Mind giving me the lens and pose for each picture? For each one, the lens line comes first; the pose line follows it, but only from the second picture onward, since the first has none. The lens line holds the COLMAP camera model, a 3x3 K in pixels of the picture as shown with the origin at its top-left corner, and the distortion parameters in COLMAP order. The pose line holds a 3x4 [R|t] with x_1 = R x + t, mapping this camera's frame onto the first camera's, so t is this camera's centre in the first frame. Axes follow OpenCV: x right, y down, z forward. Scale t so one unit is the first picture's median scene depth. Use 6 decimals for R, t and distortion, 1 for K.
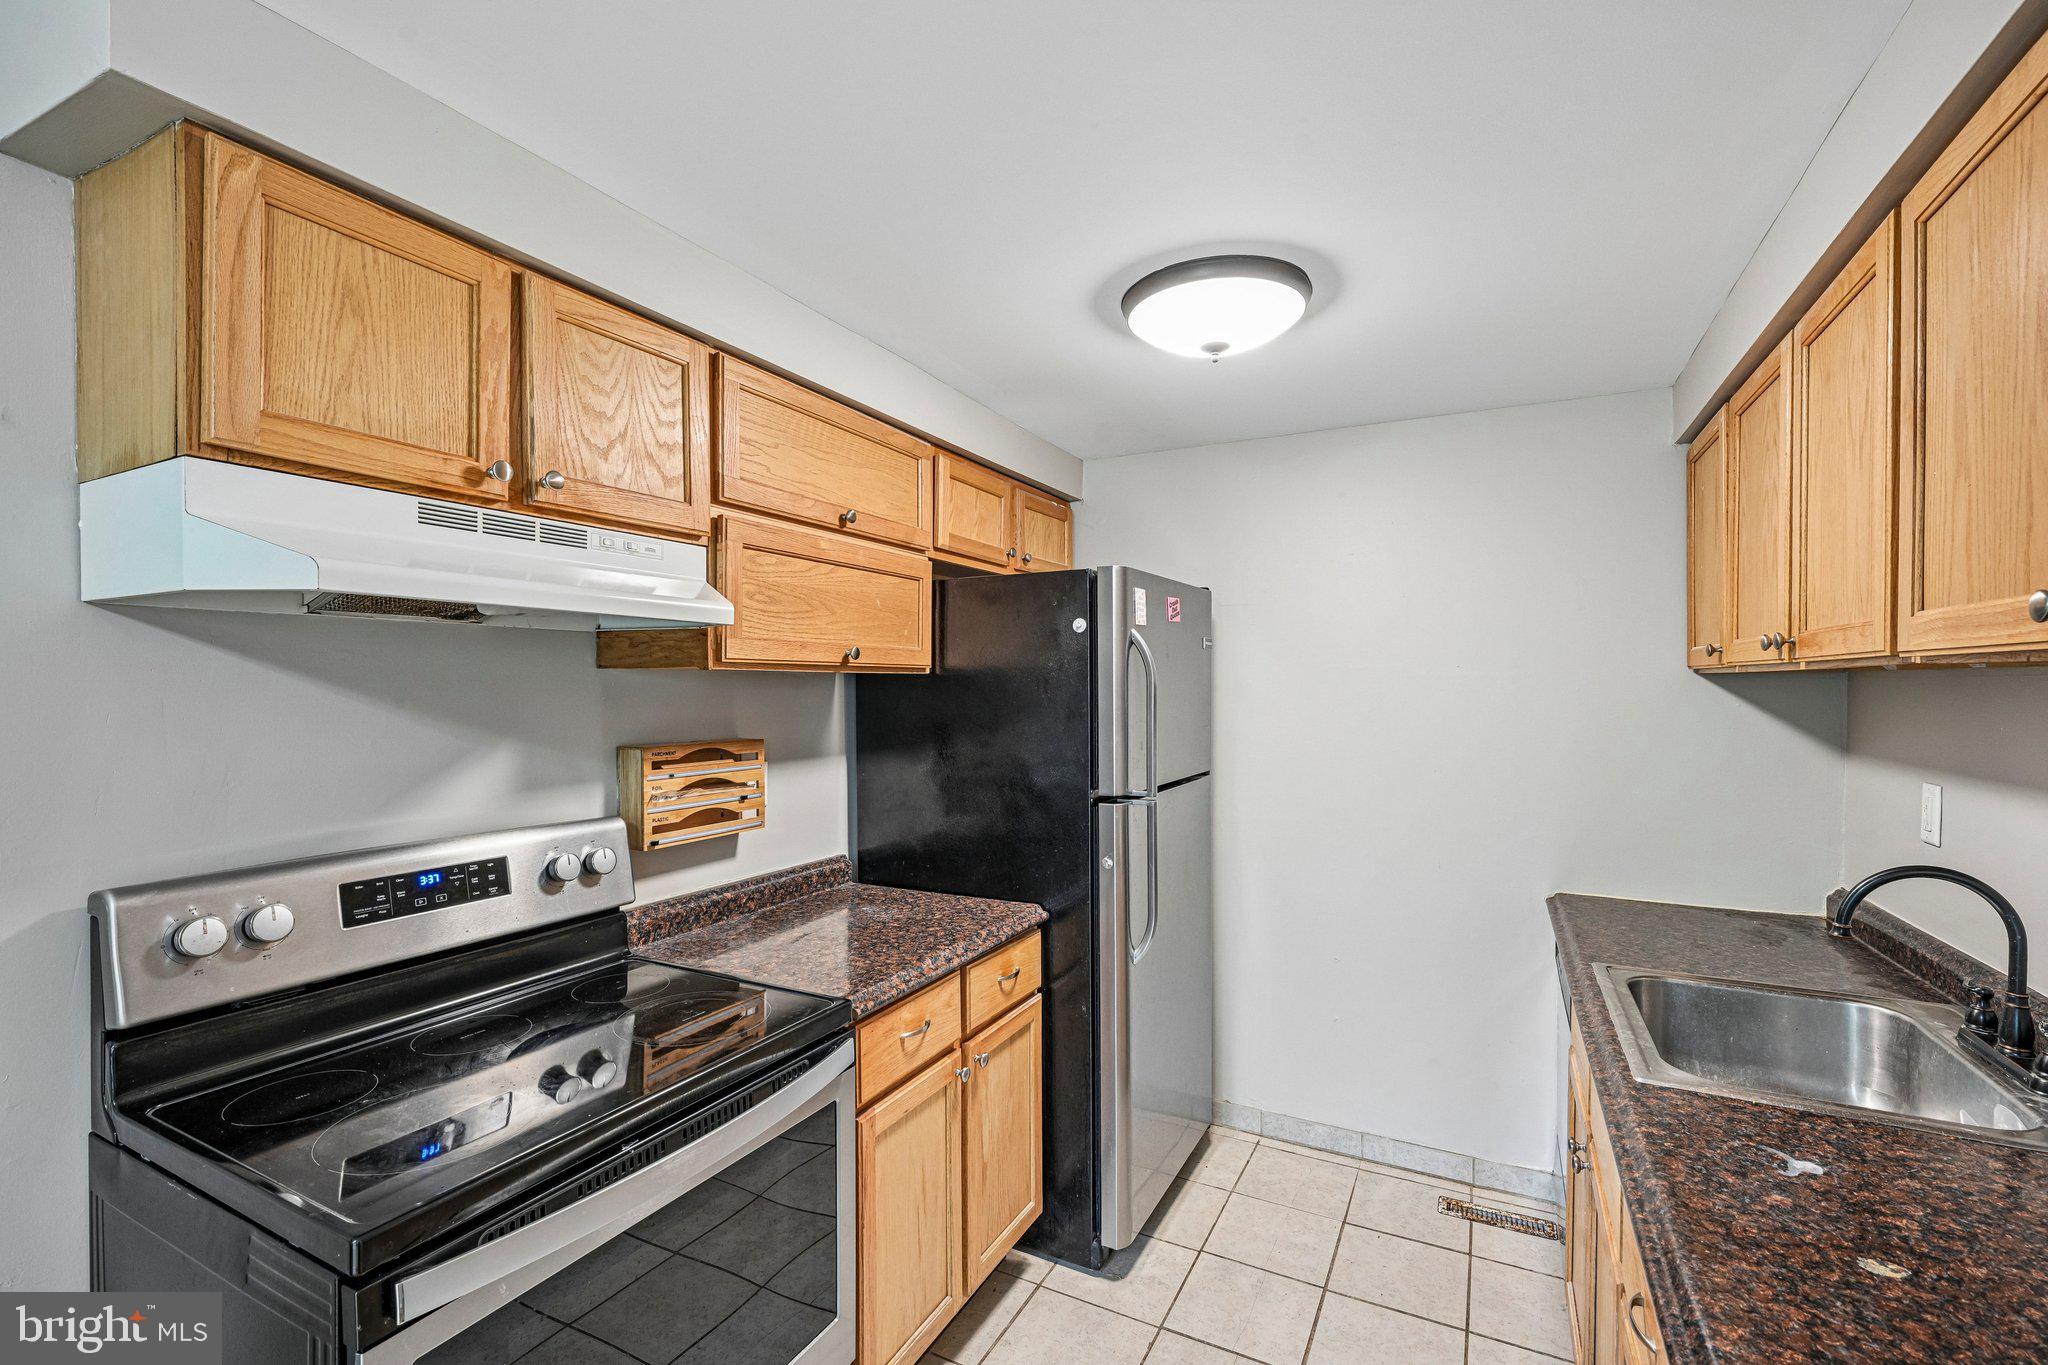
lens RADIAL K [[894.0, 0, 1022.7], [0, 894.0, 693.5], [0, 0, 1]] dist [-0.002241, 0.000425]
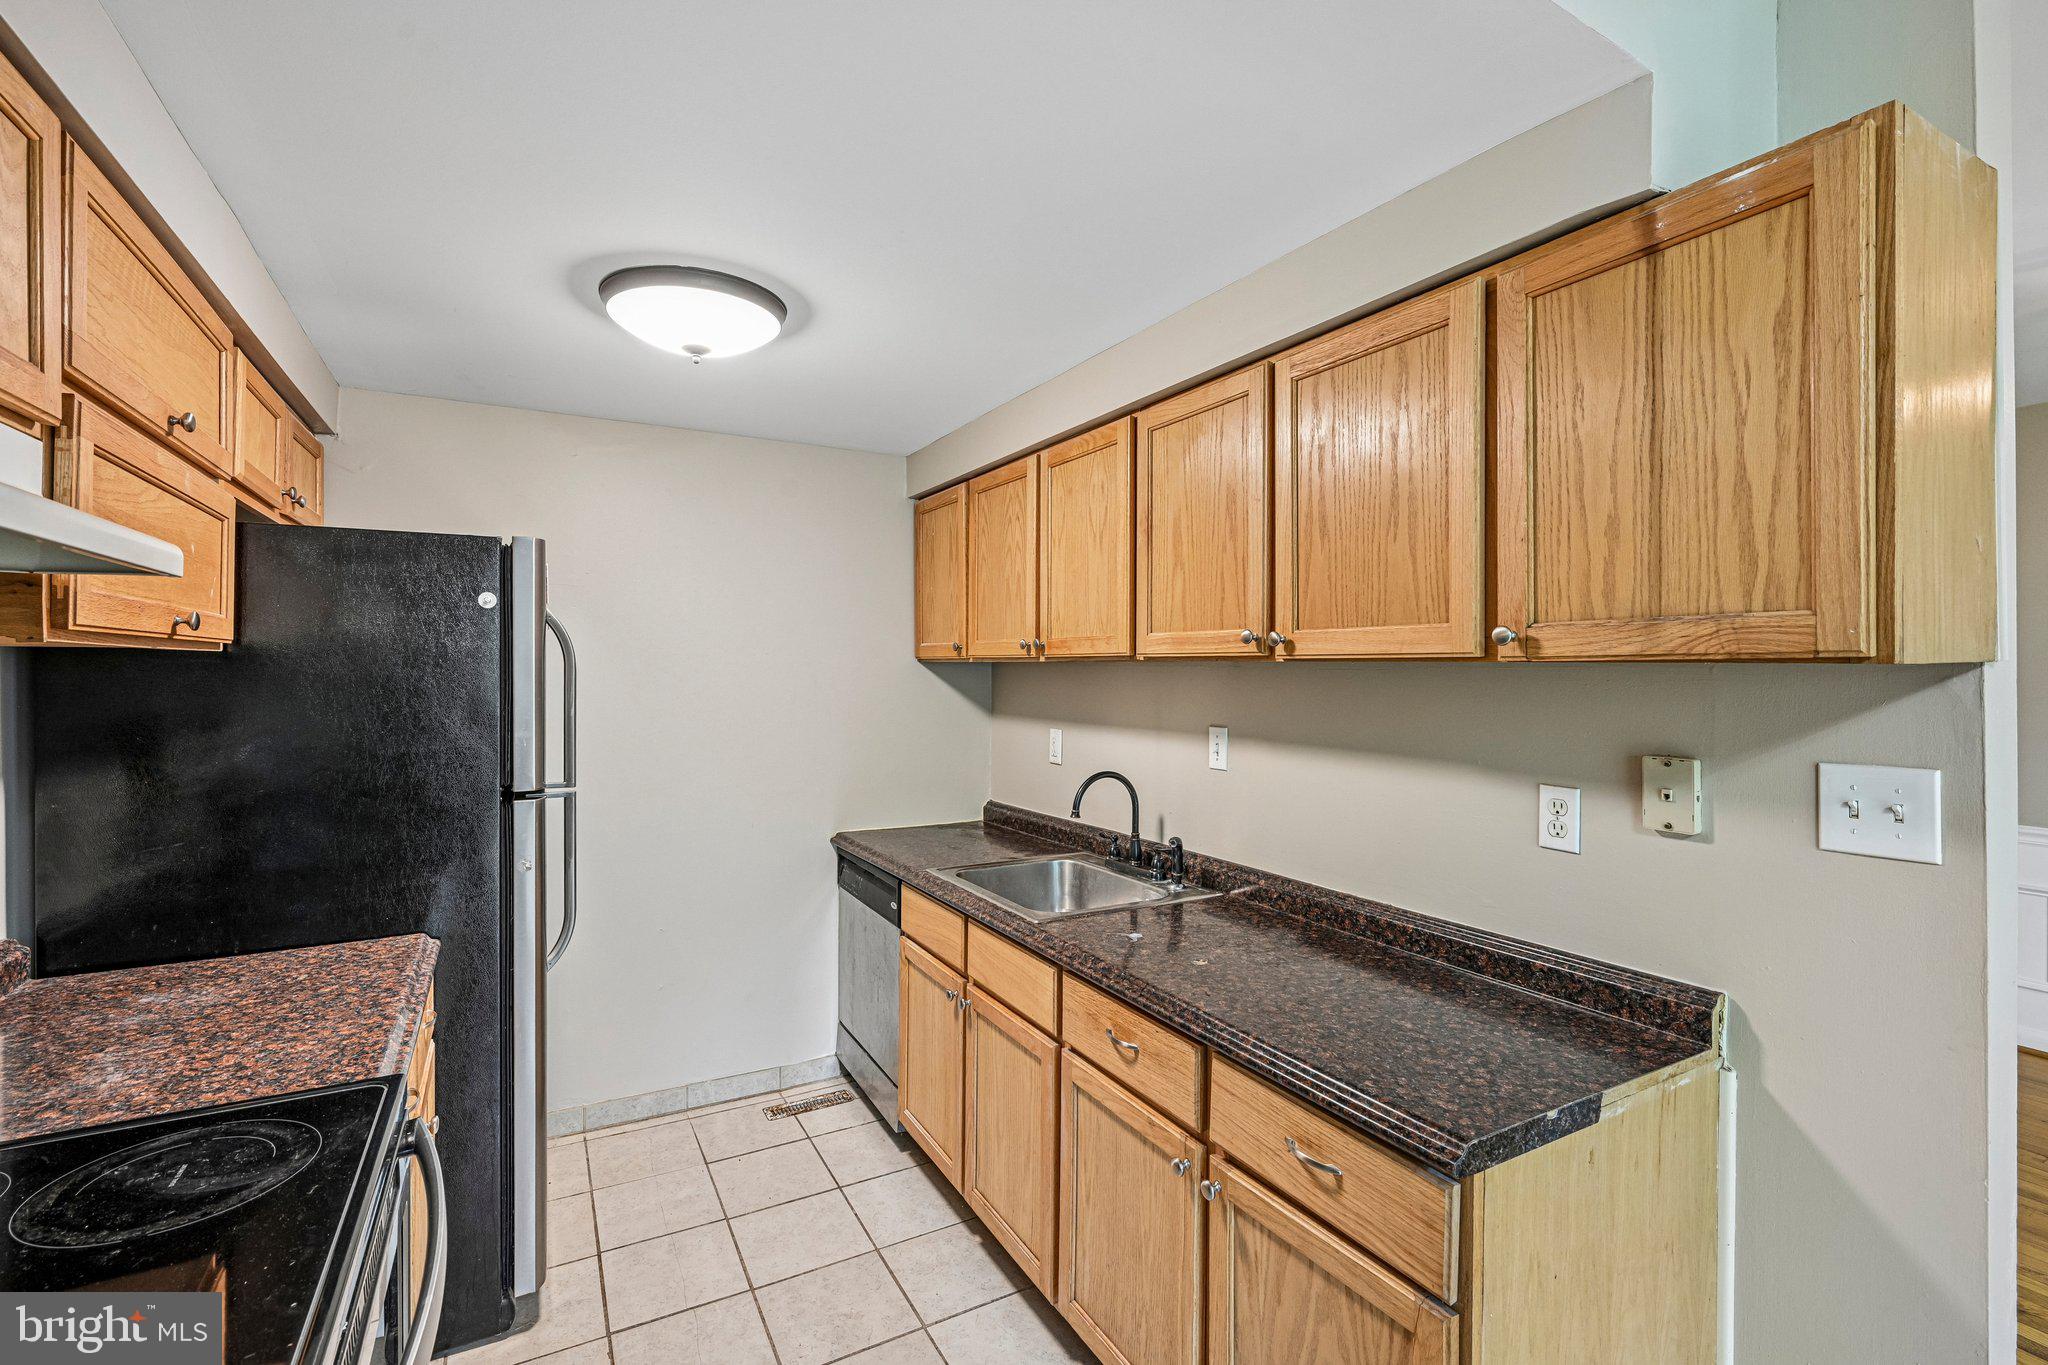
lens RADIAL K [[894.0, 0, 1024.0], [0, 894.0, 669.4], [0, 0, 1]] dist [-0.002241, 0.000425]
pose [[0.549263, 0.004704, 0.835637, -0.453226], [0.003370, 0.999964, -0.007844, -0.000408], [-0.835643, 0.007124, 0.549227, 0.098906]]
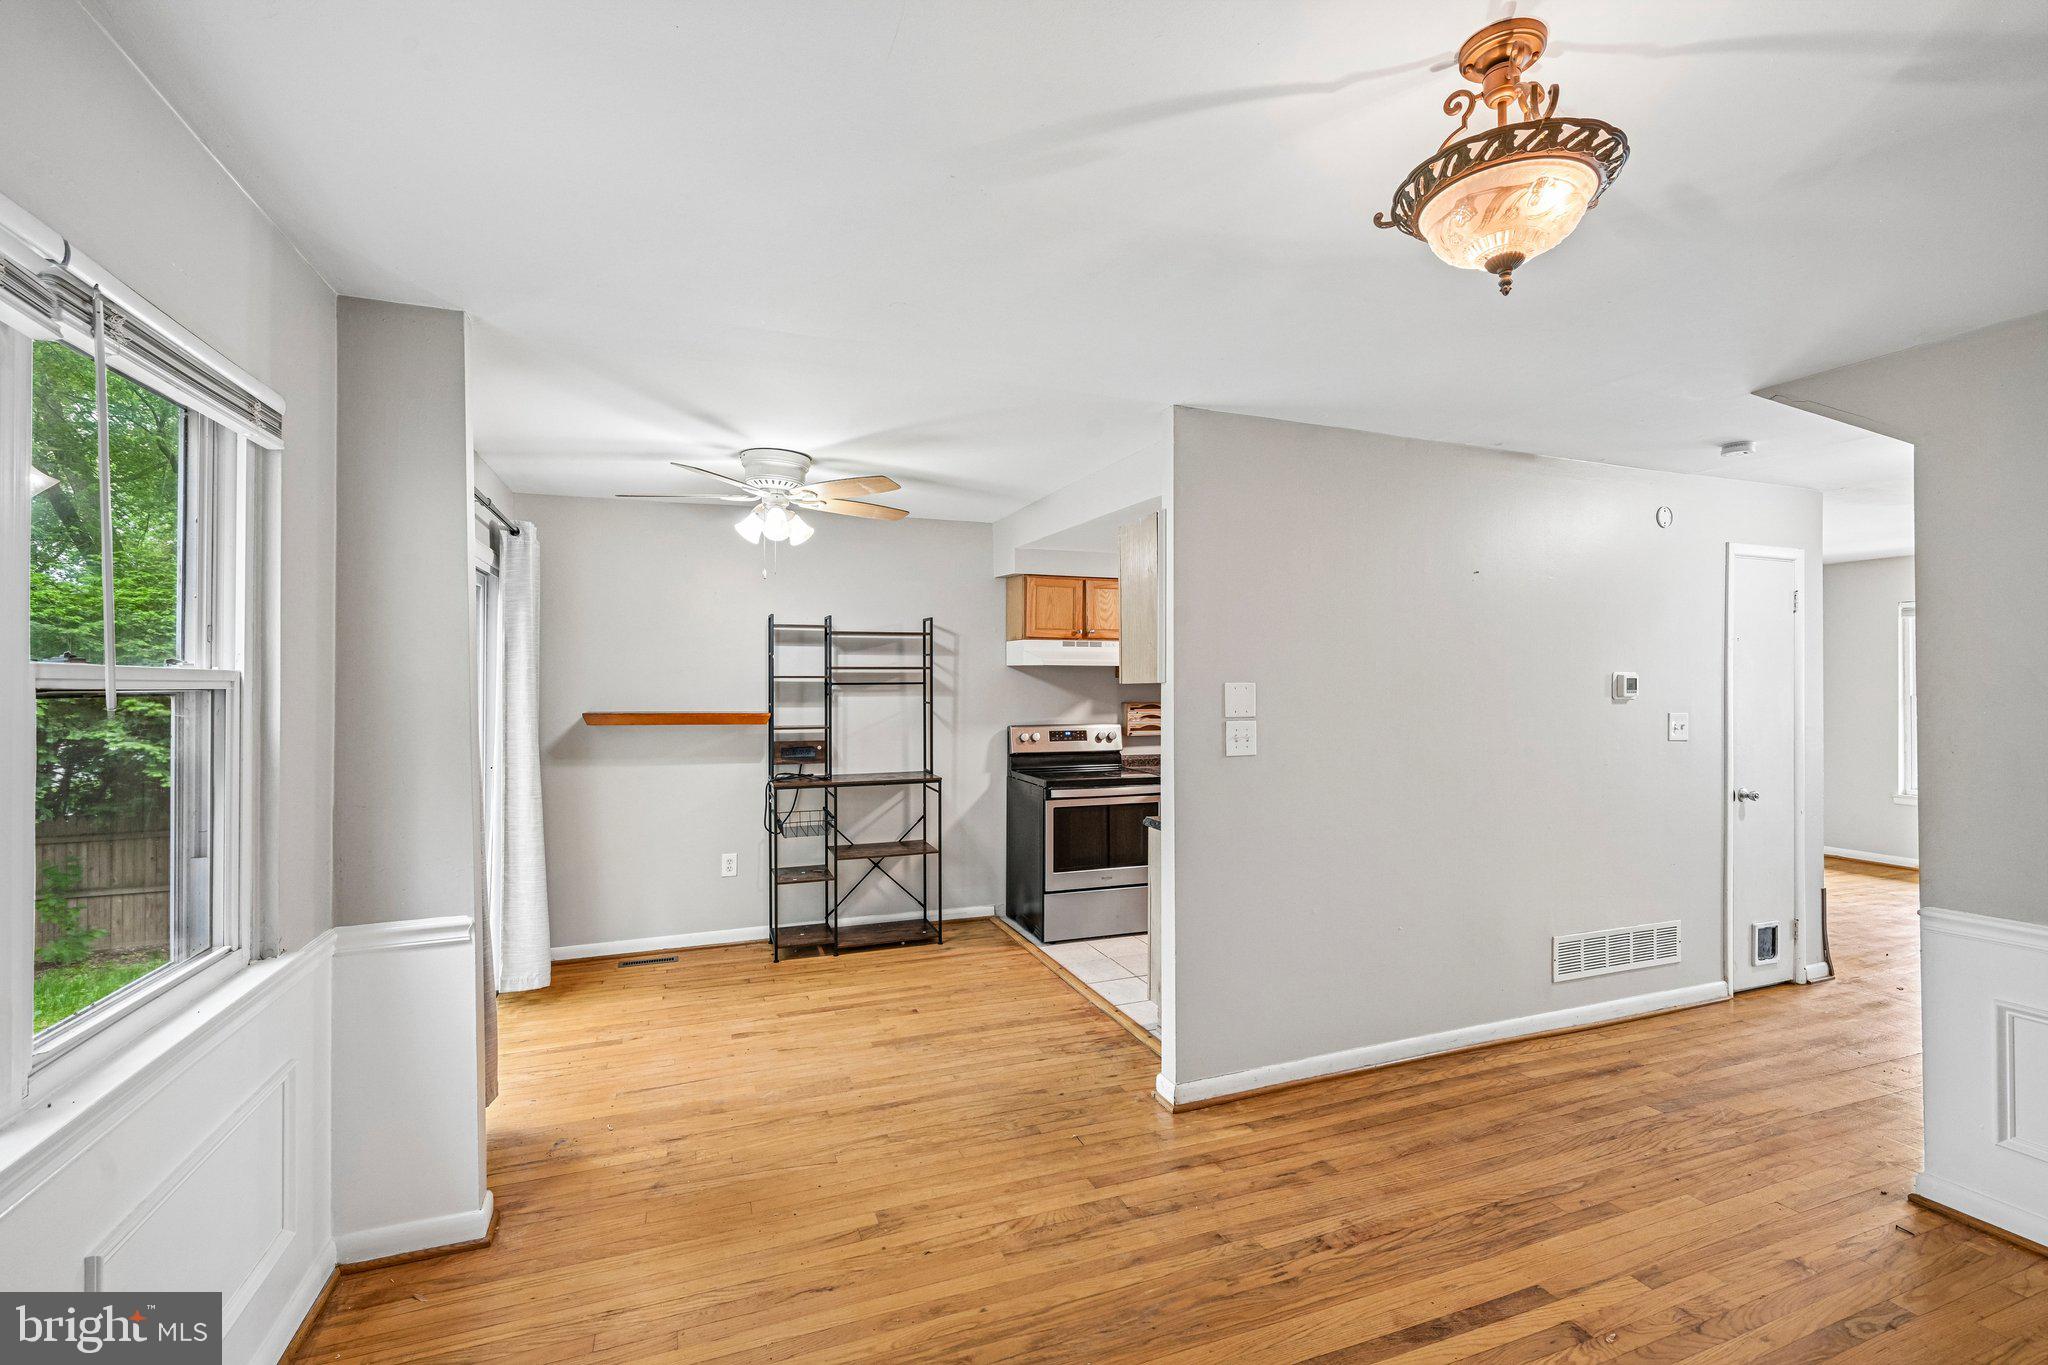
lens RADIAL K [[894.0, 0, 1028.1], [0, 894.0, 677.9], [0, 0, 1]] dist [-0.002241, 0.000425]
pose [[0.753477, 0.001027, -0.657473, 1.391501], [-0.006273, 0.999964, -0.005627, -0.007514], [0.657444, 0.008364, 0.753457, -1.614969]]
